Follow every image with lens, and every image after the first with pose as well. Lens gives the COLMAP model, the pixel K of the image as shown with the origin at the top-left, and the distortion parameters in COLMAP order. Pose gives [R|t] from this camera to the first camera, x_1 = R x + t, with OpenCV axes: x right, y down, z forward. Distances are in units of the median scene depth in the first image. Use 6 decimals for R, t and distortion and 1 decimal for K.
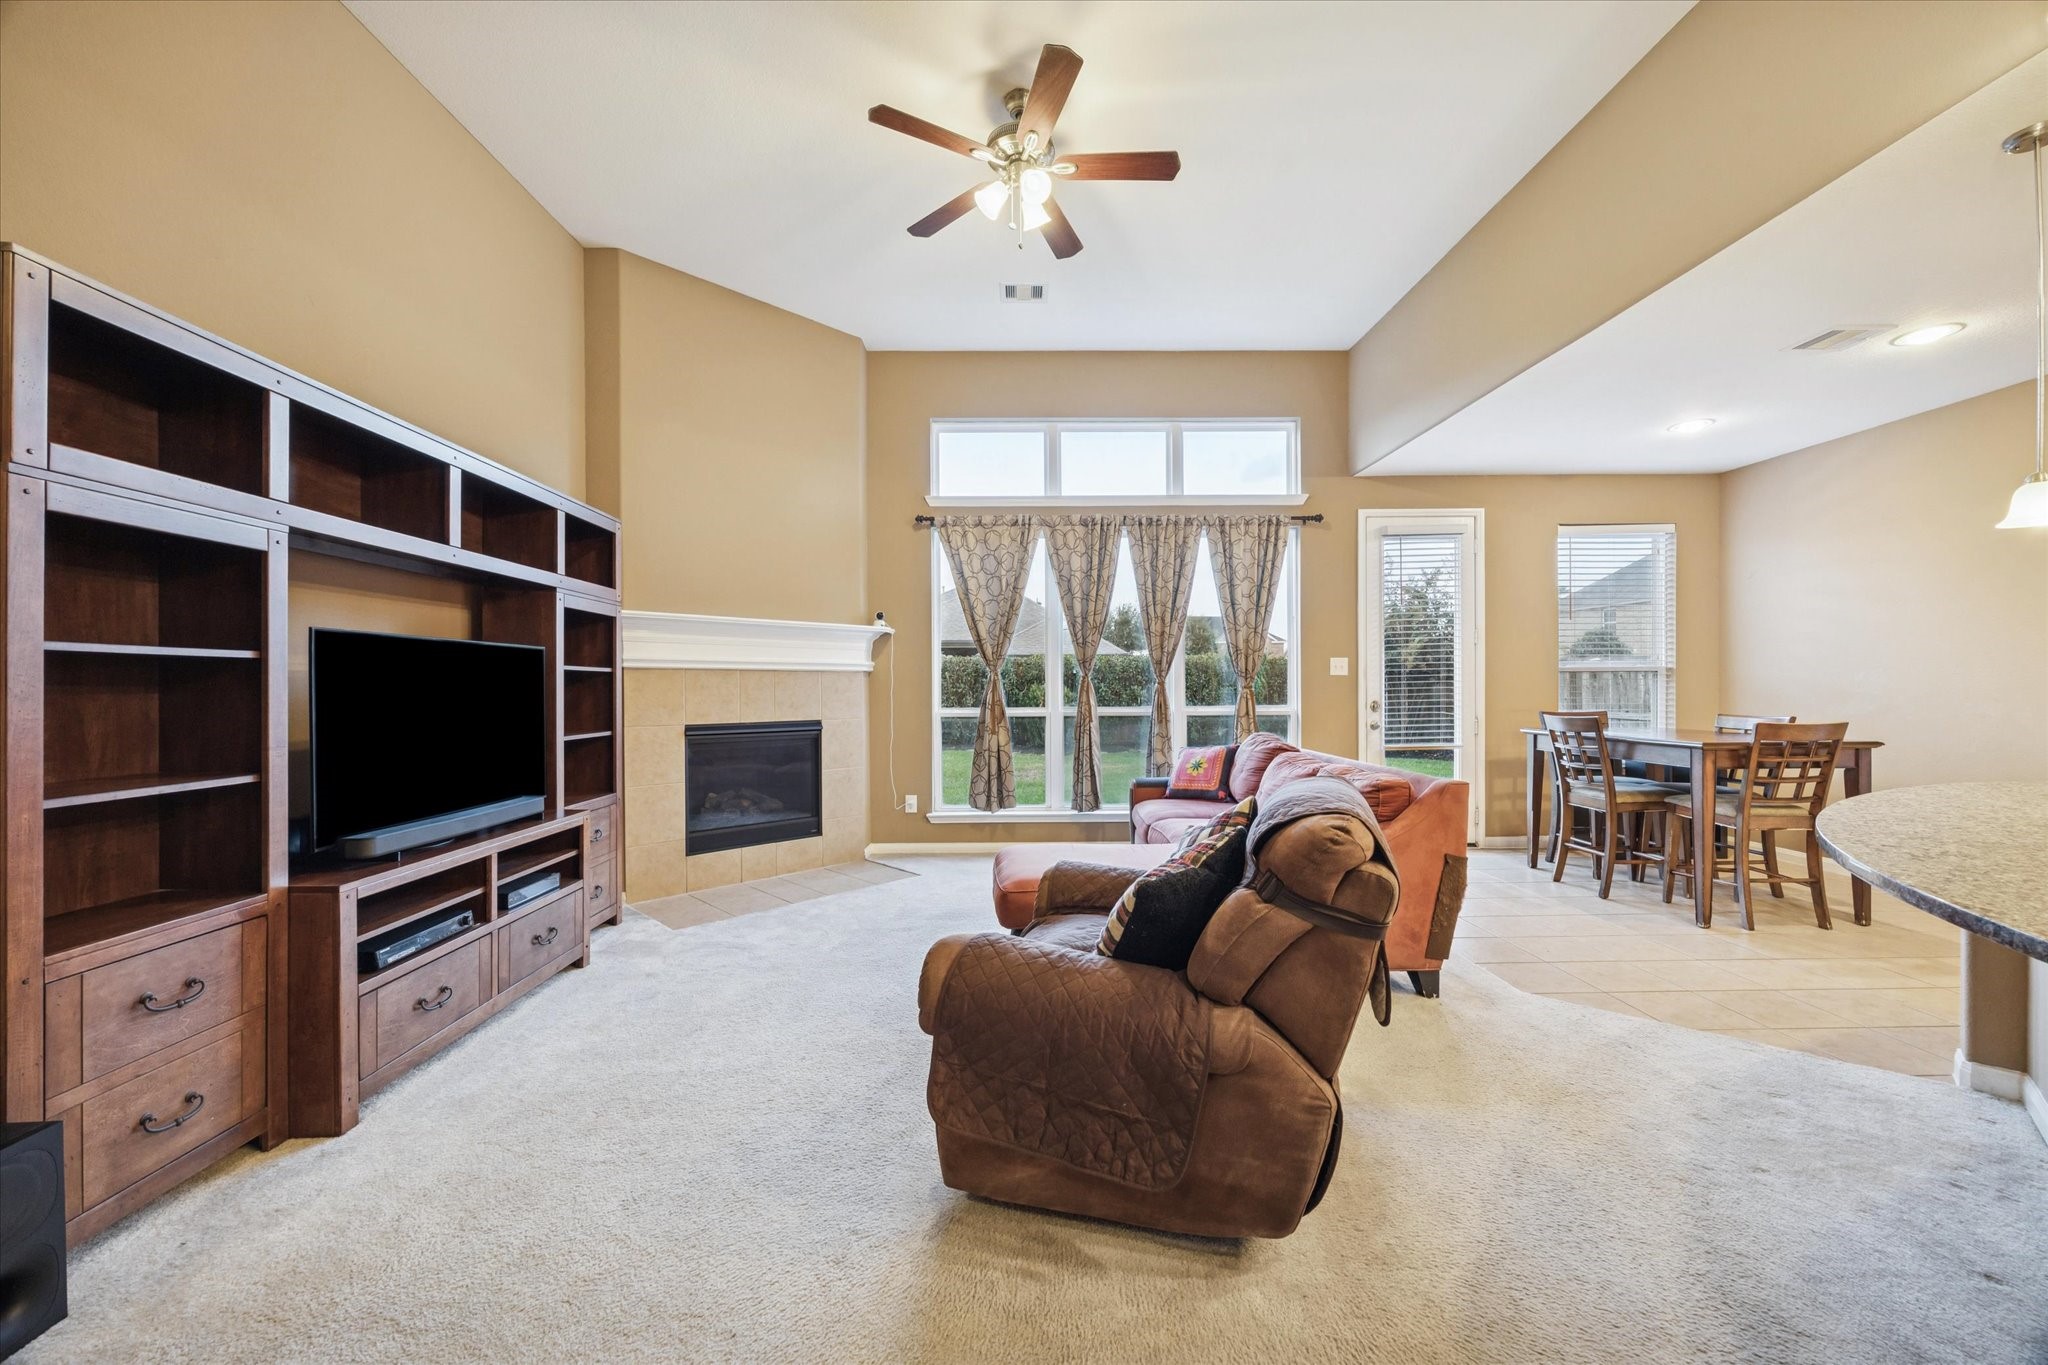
lens RADIAL K [[783.2, 0, 1026.6], [0, 783.2, 693.3], [0, 0, 1]] dist [-0.006227, 0.000166]
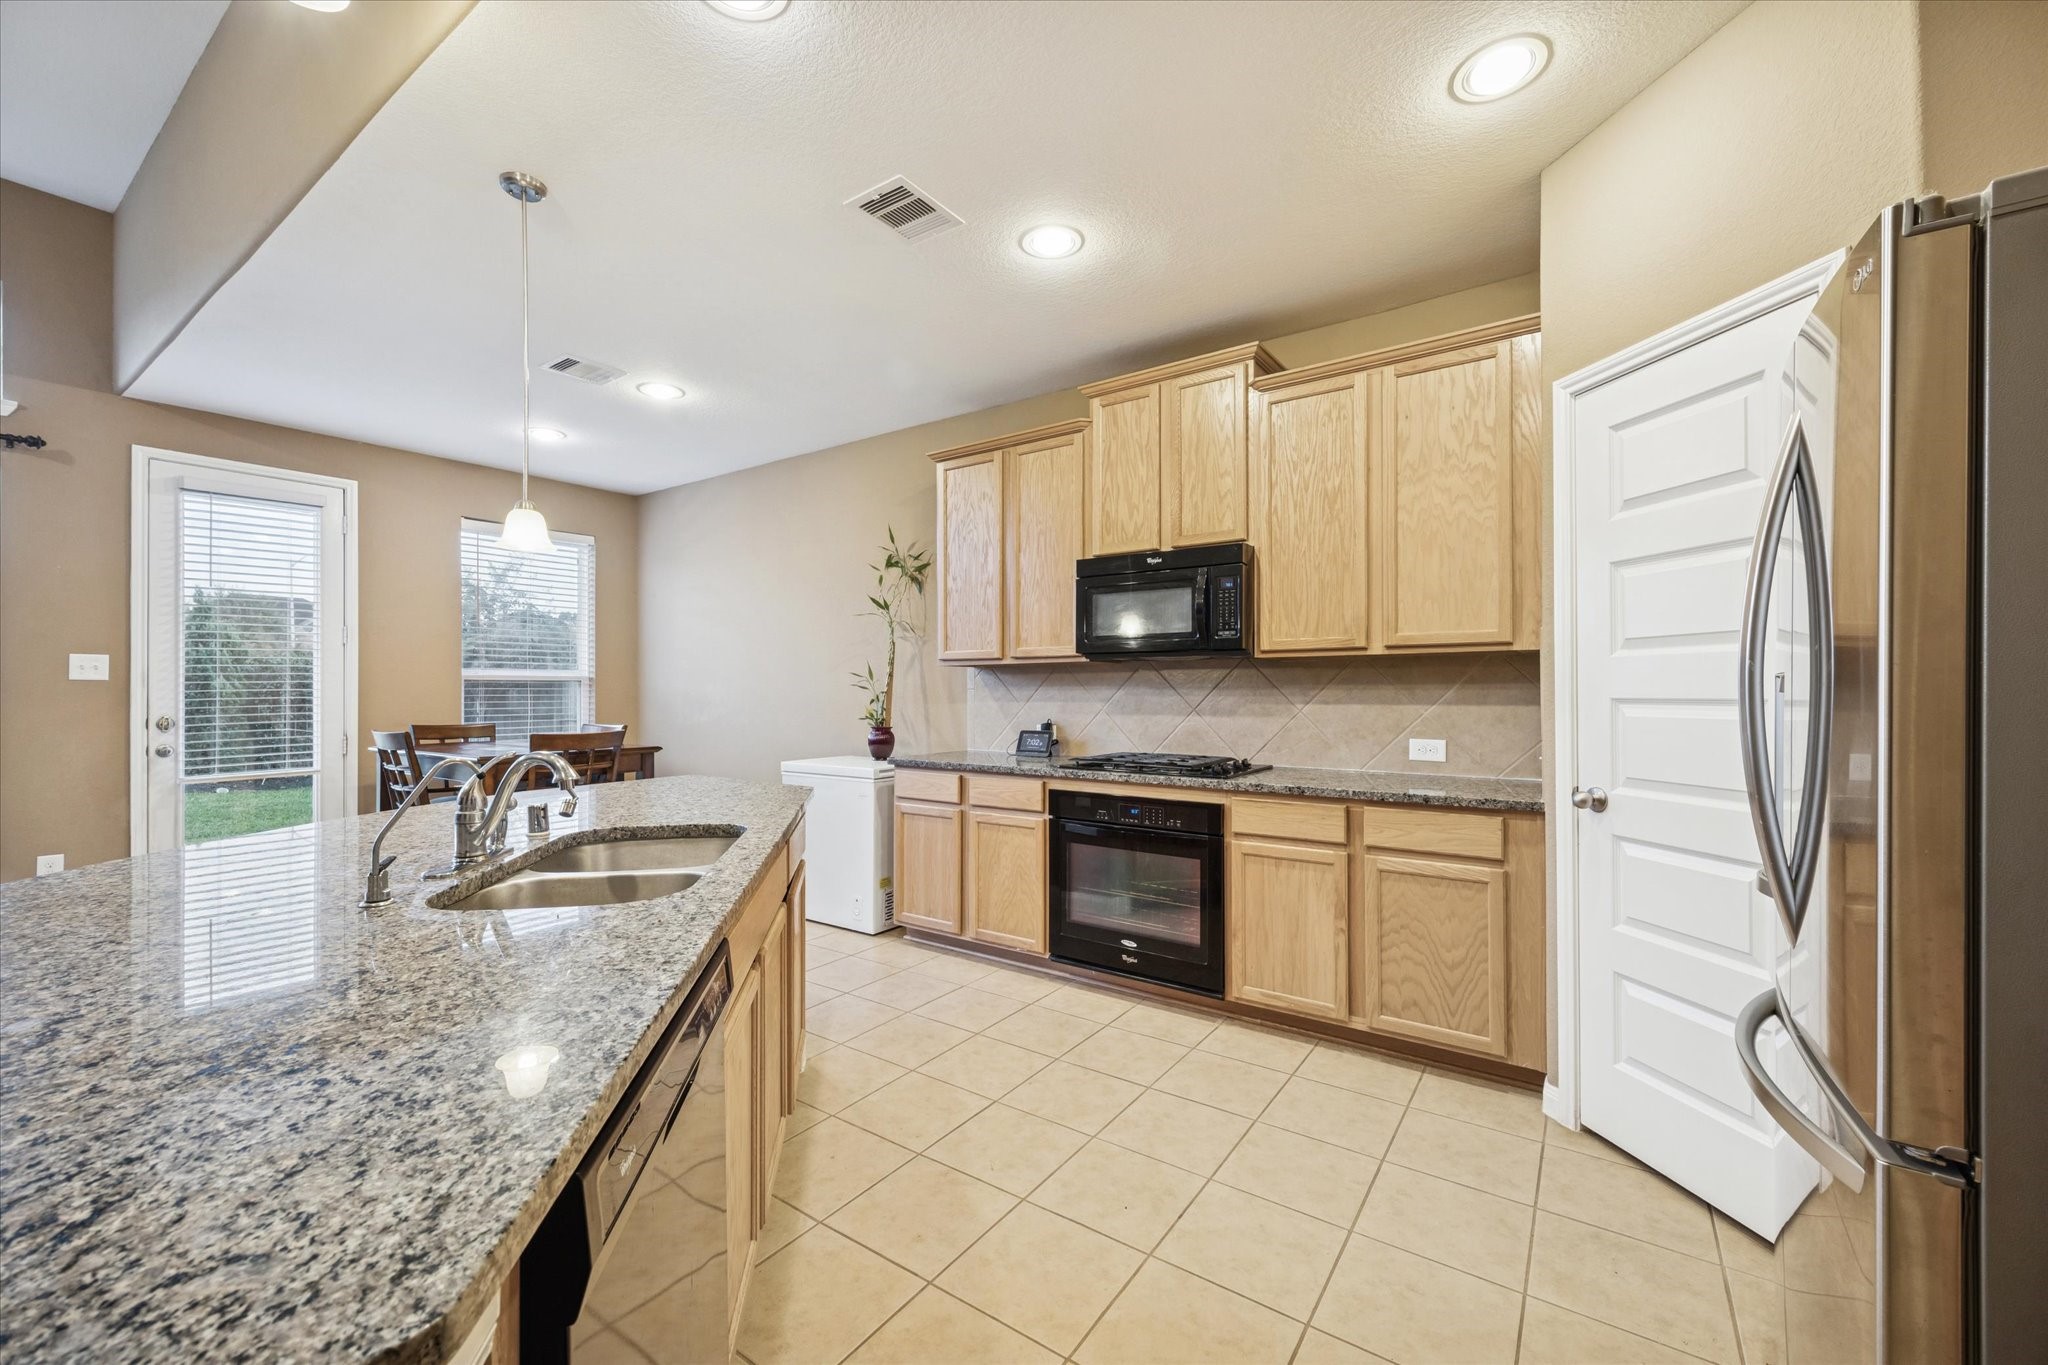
lens RADIAL K [[814.1, 0, 1035.3], [0, 814.1, 689.8], [0, 0, 1]] dist [-0.002147, -0.000279]
pose [[0.577796, 0.007200, 0.816150, 0.306352], [0.004602, 0.999916, -0.012079, -0.002481], [-0.816168, 0.010736, 0.577714, -0.082629]]
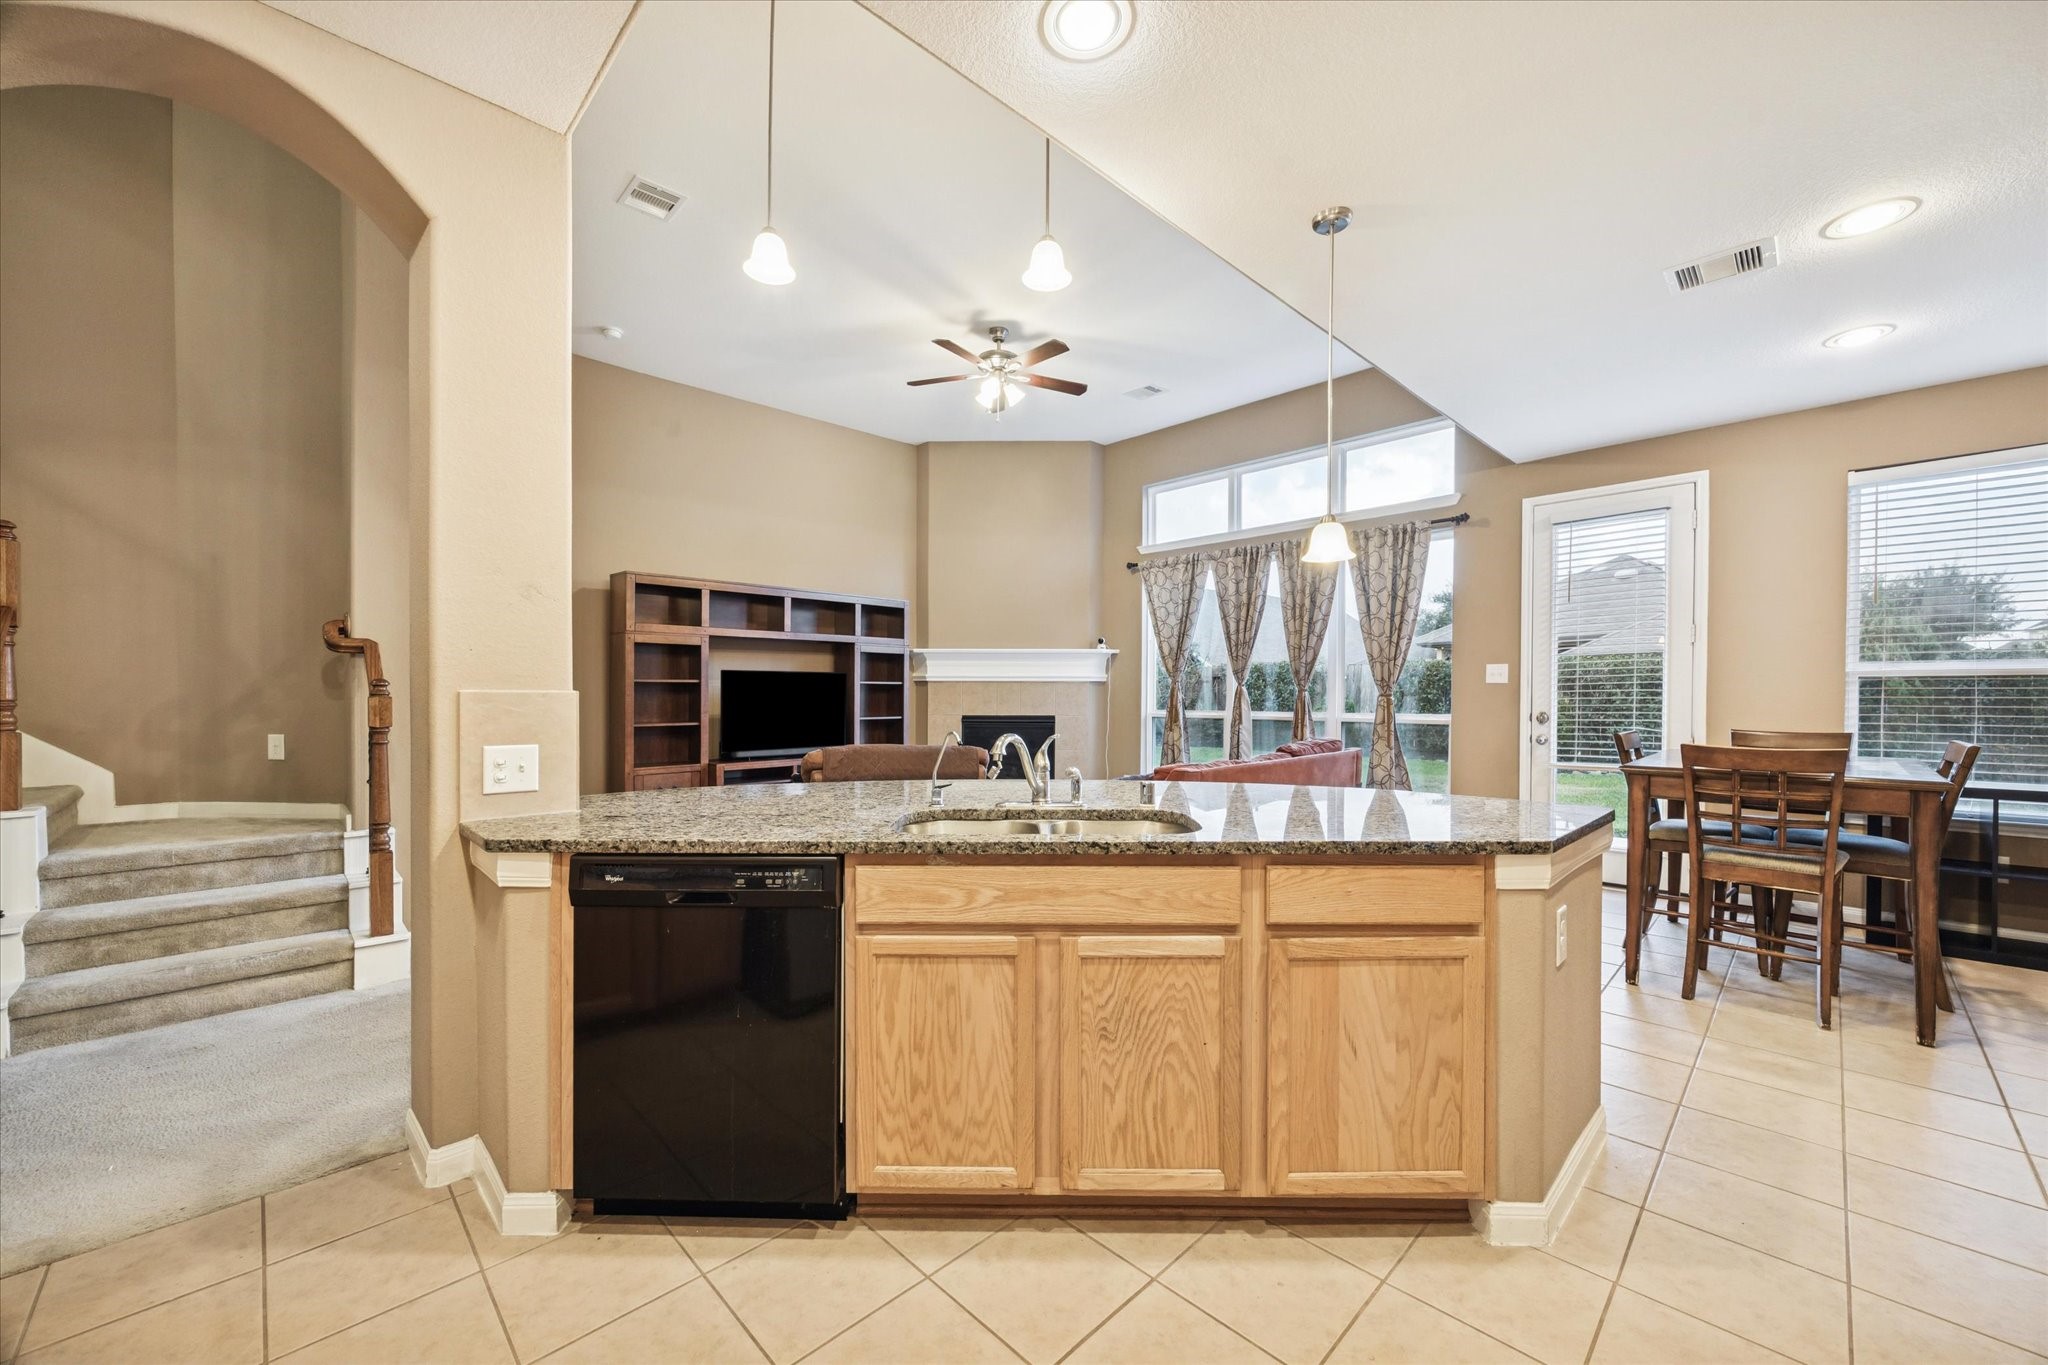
lens RADIAL K [[783.2, 0, 1005.0], [0, 783.2, 698.7], [0, 0, 1]] dist [-0.006227, 0.000166]
pose [[0.679078, 0.012547, -0.733959, 0.698313], [-0.009693, 0.999920, 0.008126, -0.006921], [0.734002, 0.001596, 0.679146, -0.050201]]
